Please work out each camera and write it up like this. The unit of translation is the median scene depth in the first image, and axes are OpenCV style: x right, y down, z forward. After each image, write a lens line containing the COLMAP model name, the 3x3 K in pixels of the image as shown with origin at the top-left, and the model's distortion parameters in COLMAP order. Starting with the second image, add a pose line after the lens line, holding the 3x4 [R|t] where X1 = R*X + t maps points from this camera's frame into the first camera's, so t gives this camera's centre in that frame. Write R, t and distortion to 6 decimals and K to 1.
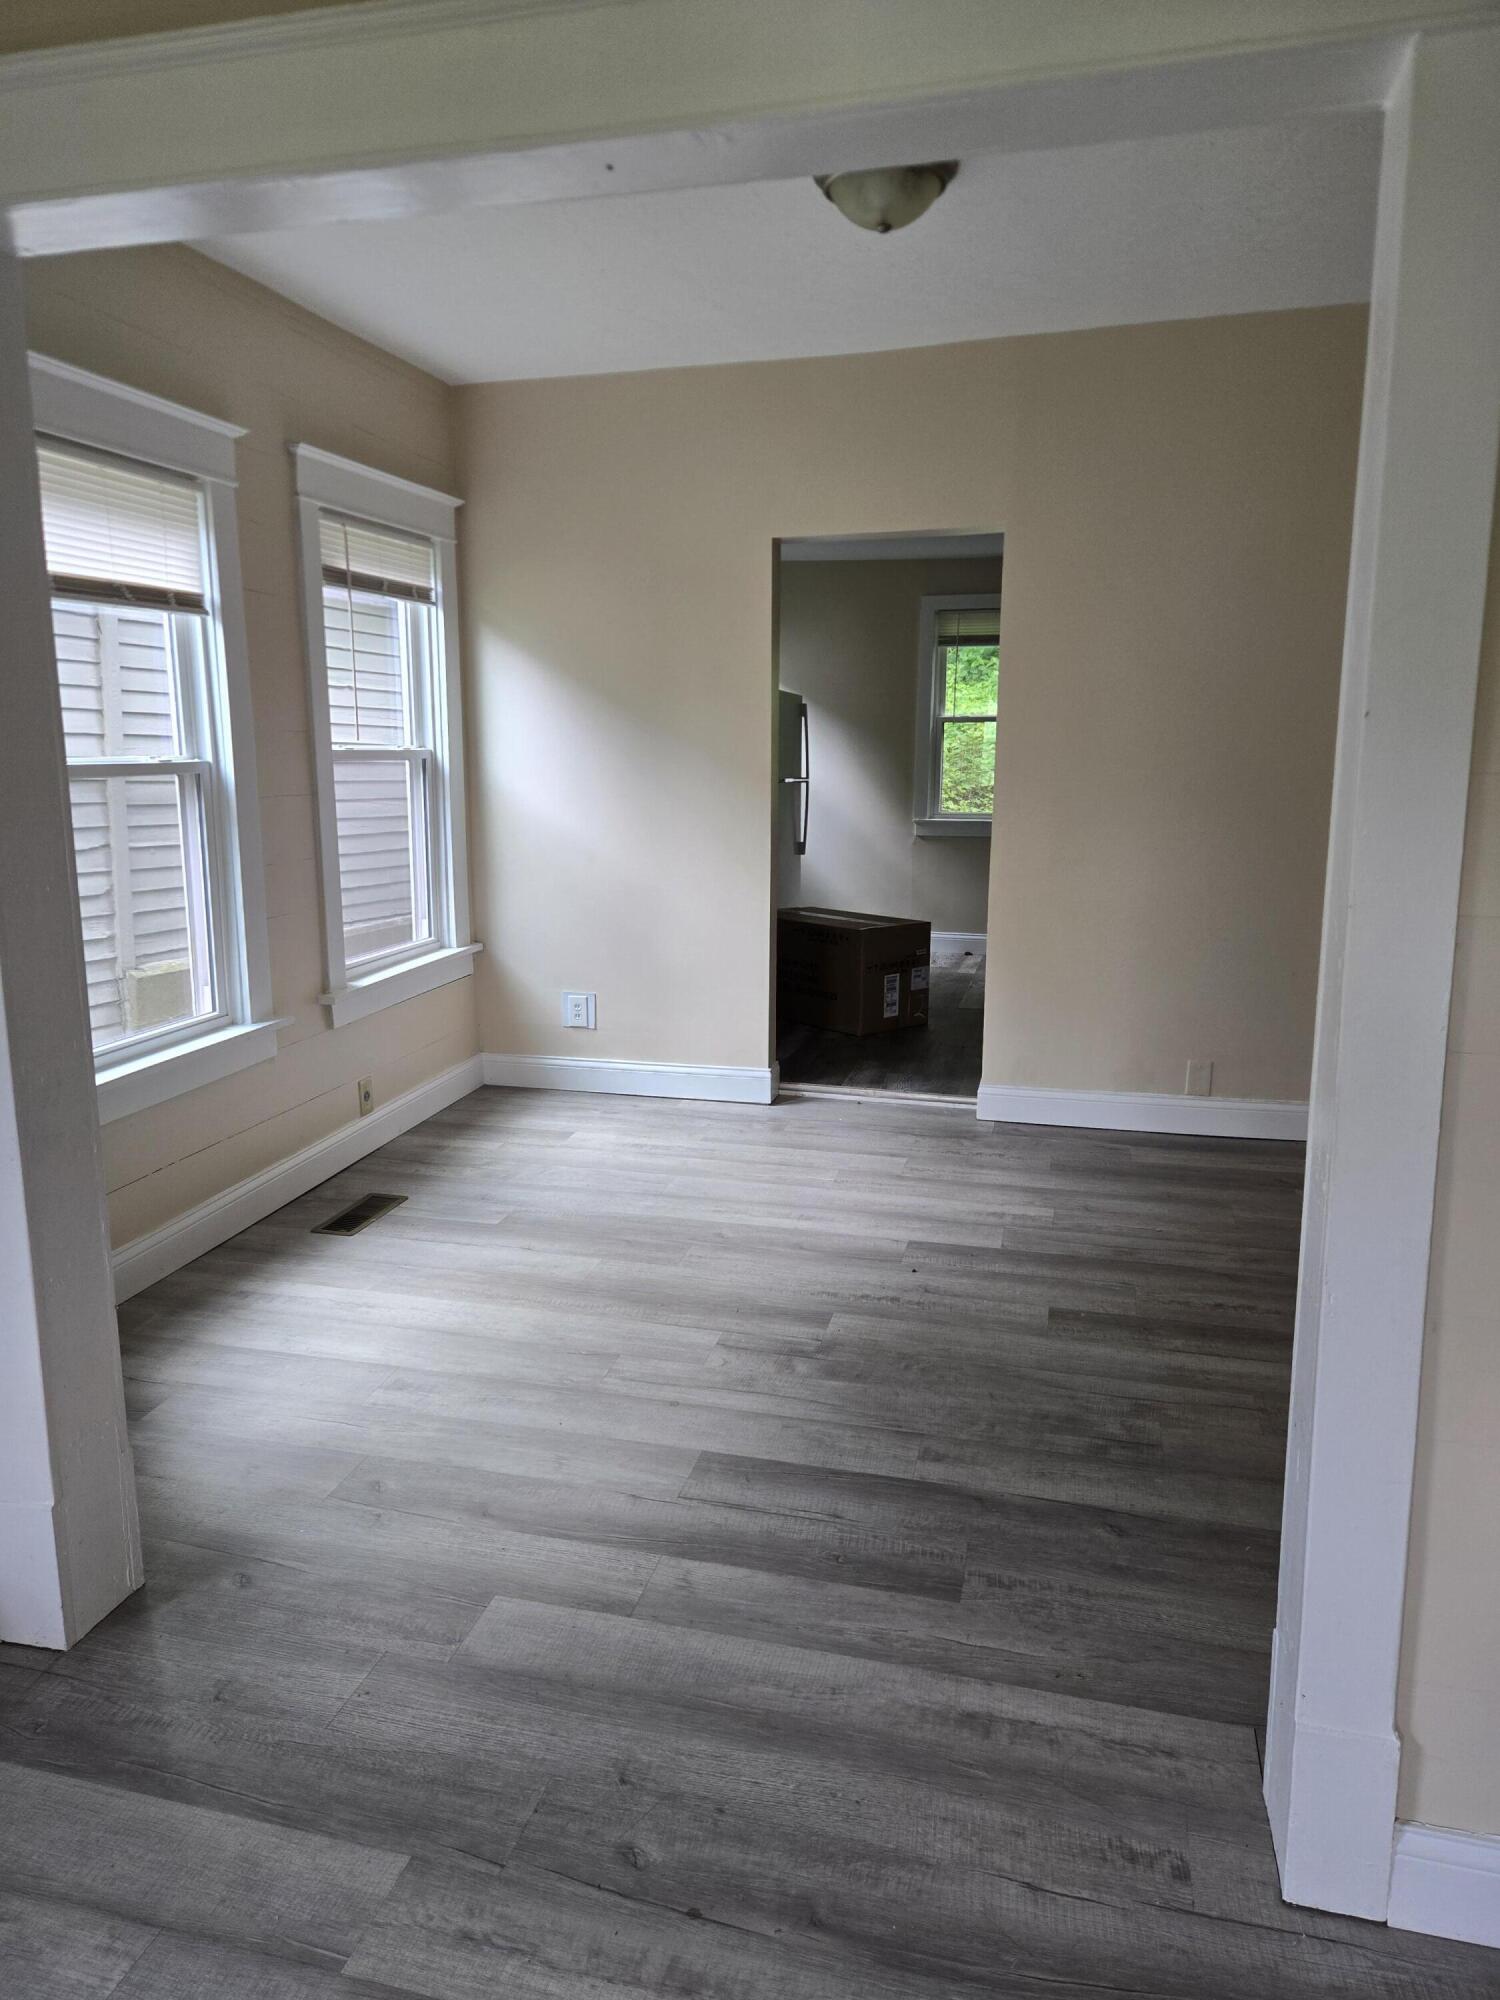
lens RADIAL K [[1343.9, 0, 751.0], [0, 1343.9, 998.1], [0, 0, 1]] dist [0.058738, -0.048280]
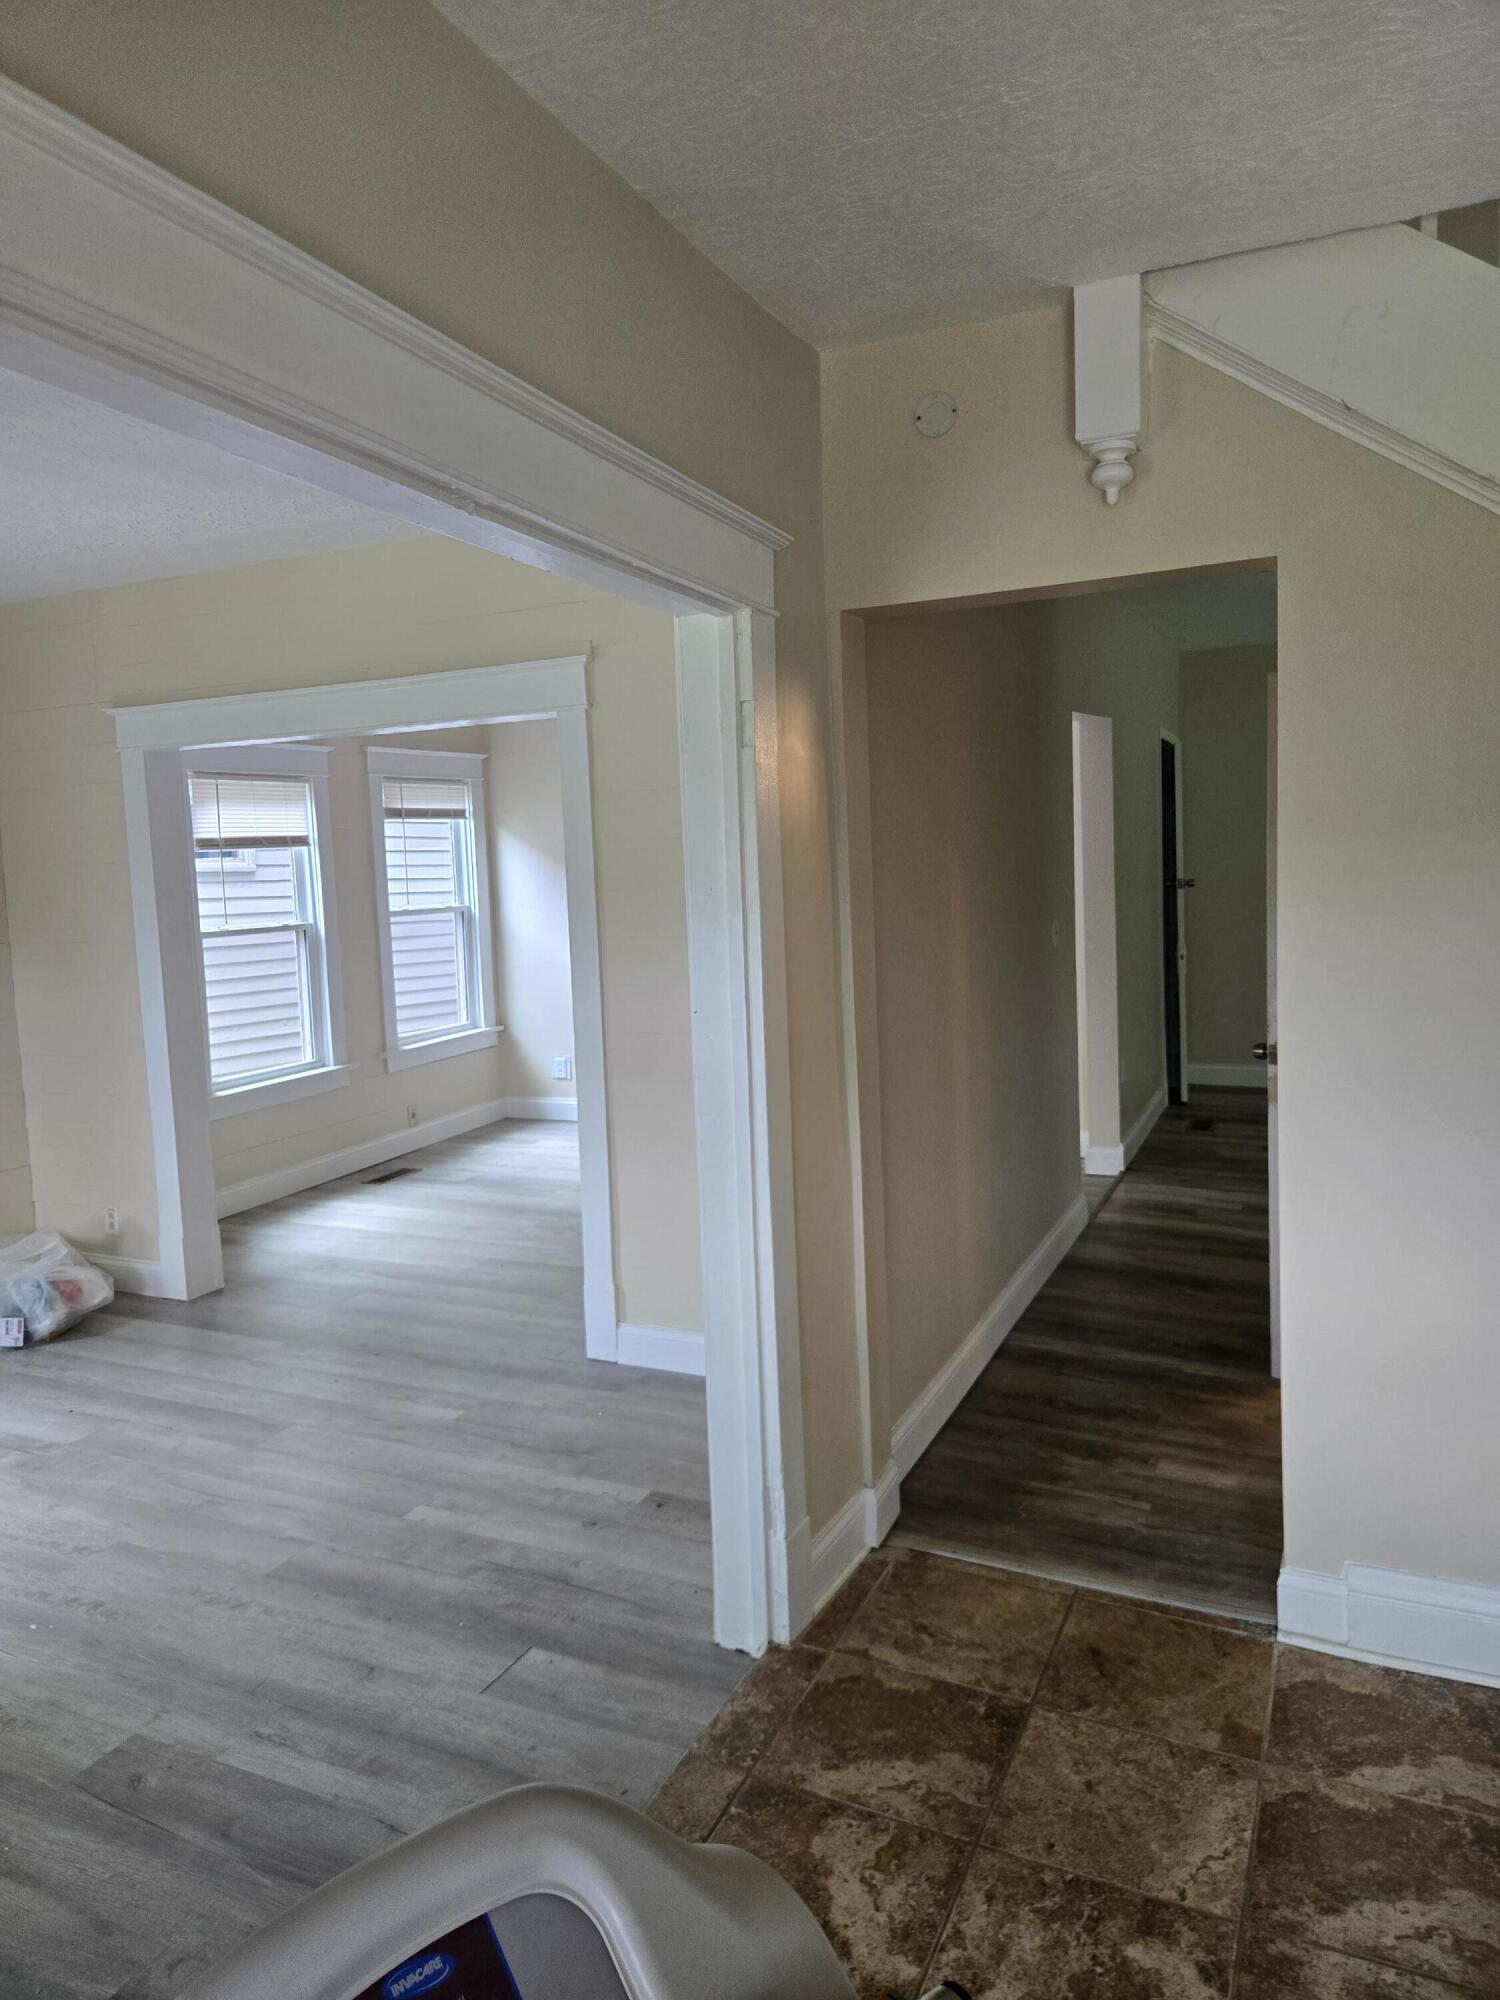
lens RADIAL K [[1343.9, 0, 744.3], [0, 1343.9, 1000.6], [0, 0, 1]] dist [0.058738, -0.048280]
pose [[0.982123, -0.018128, -0.187366, 0.457597], [0.003387, 0.996893, -0.078695, 0.067853], [0.188211, 0.076653, 0.979133, -0.597219]]
